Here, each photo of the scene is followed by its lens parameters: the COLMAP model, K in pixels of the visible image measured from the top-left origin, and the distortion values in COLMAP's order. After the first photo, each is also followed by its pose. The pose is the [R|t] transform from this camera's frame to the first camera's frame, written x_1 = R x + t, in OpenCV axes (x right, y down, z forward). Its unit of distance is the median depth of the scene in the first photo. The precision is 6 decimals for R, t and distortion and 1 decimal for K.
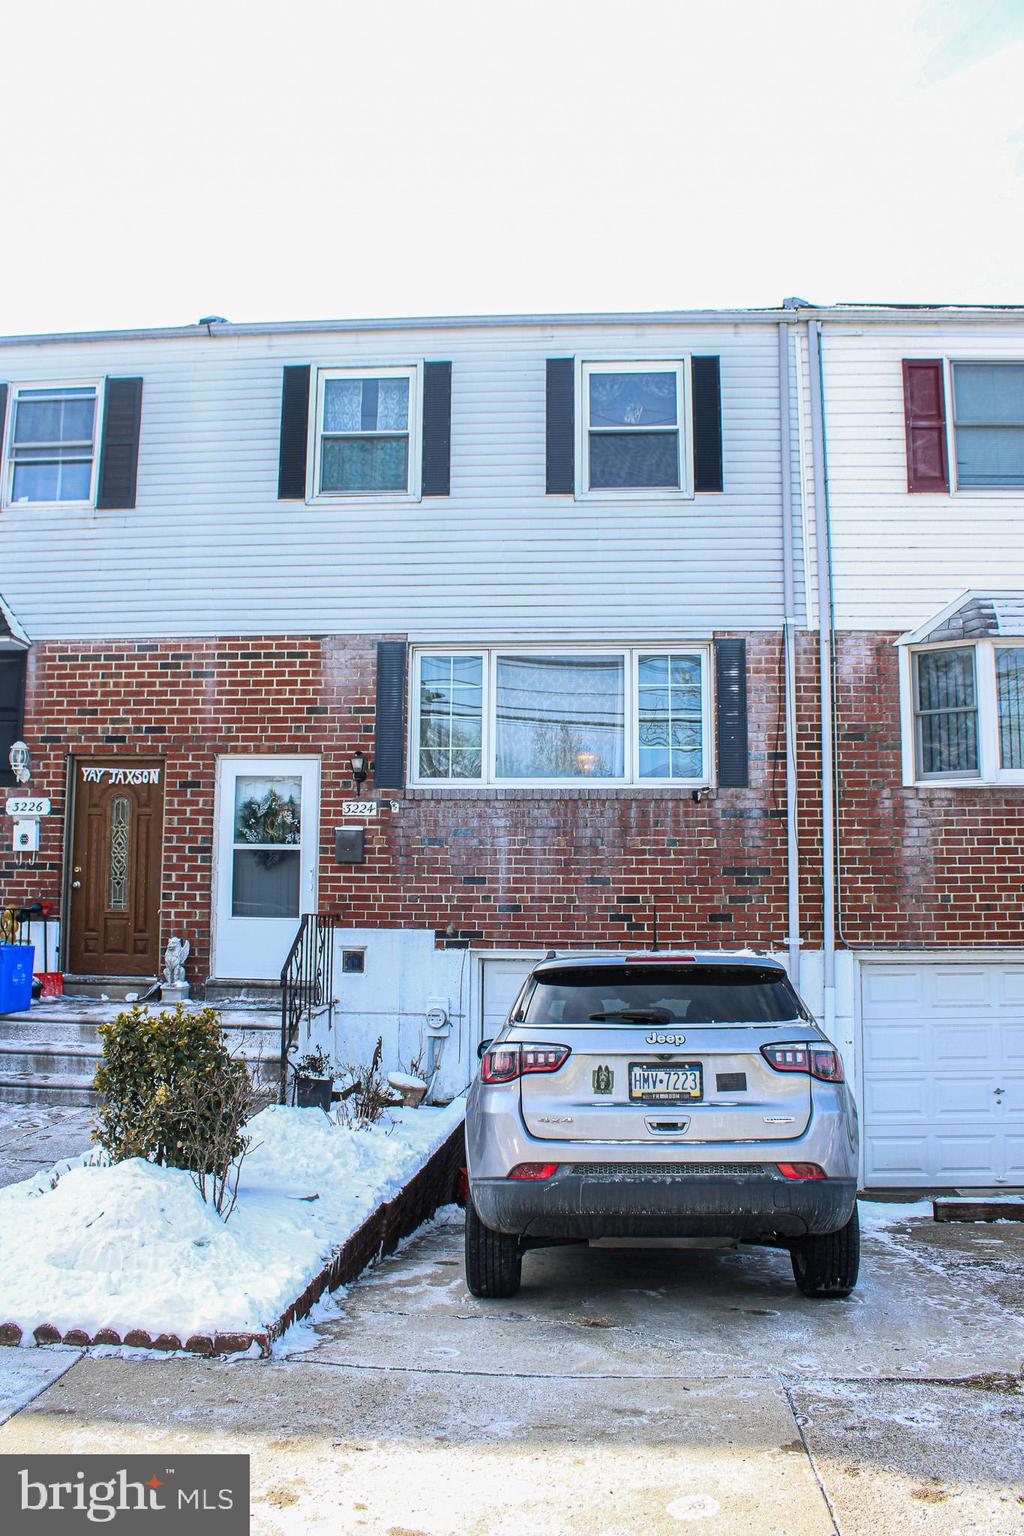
lens RADIAL K [[1281.9, 0, 512.0], [0, 1281.9, 768.0], [0, 0, 1]] dist [-0.160506, 0.143827]
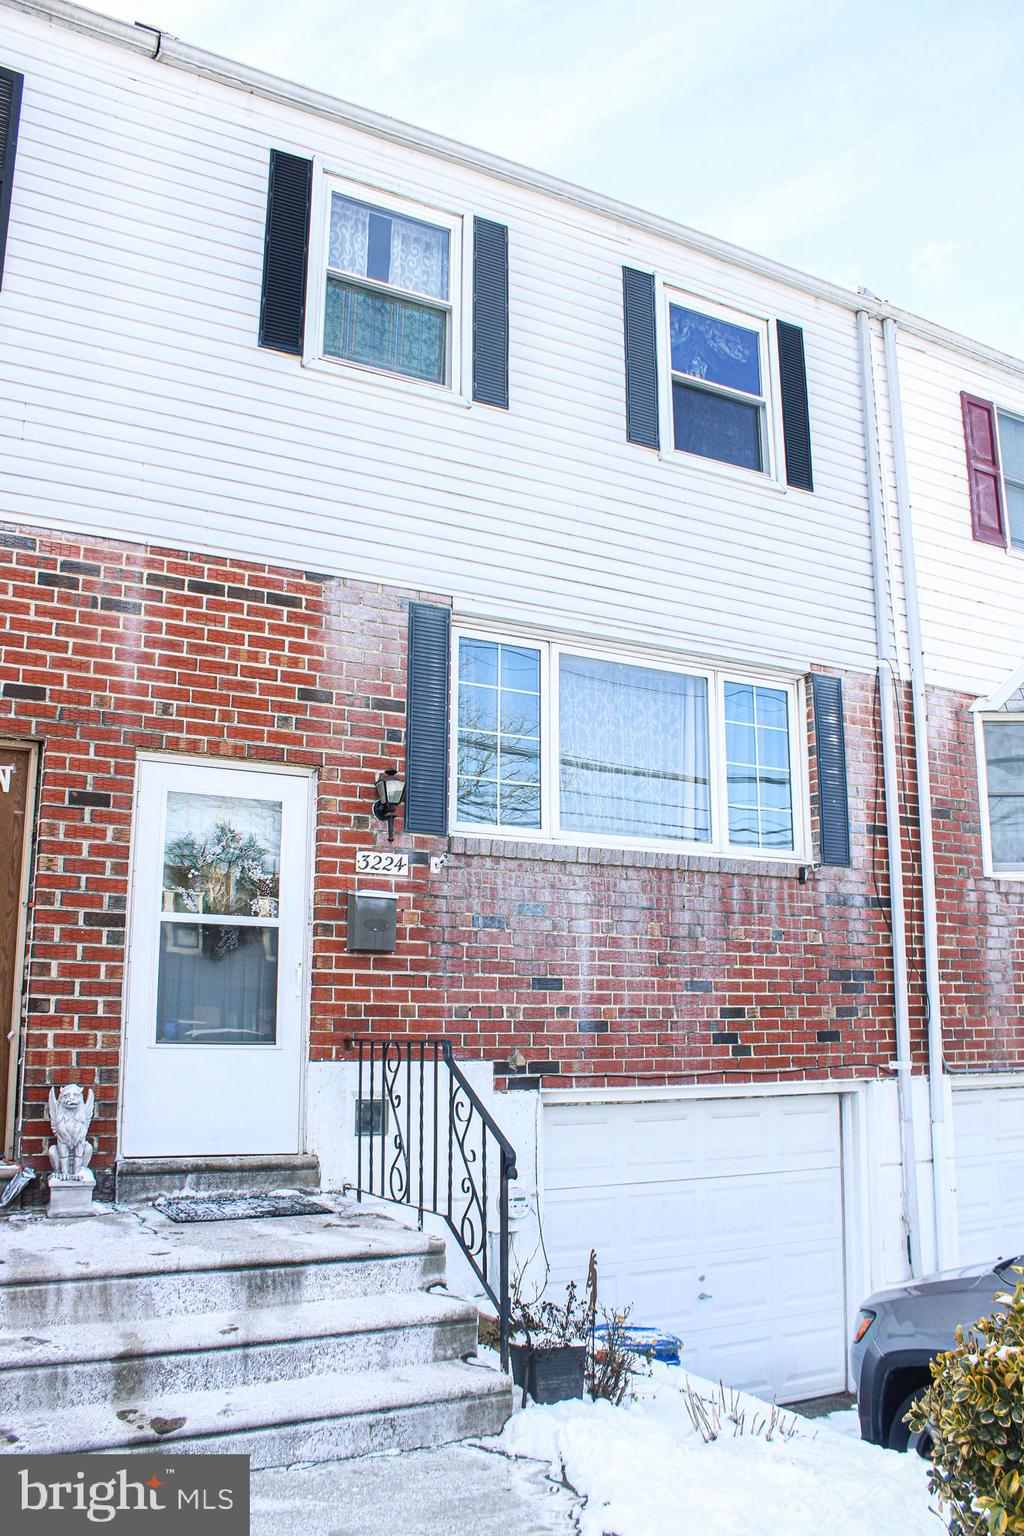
lens RADIAL K [[1281.9, 0, 512.0], [0, 1281.9, 768.0], [0, 0, 1]] dist [-0.160506, 0.143827]
pose [[0.833580, 0.104480, 0.542429, -0.404623], [-0.063582, 0.993571, -0.093667, 0.039816], [-0.548728, 0.043590, 0.834864, 0.454802]]
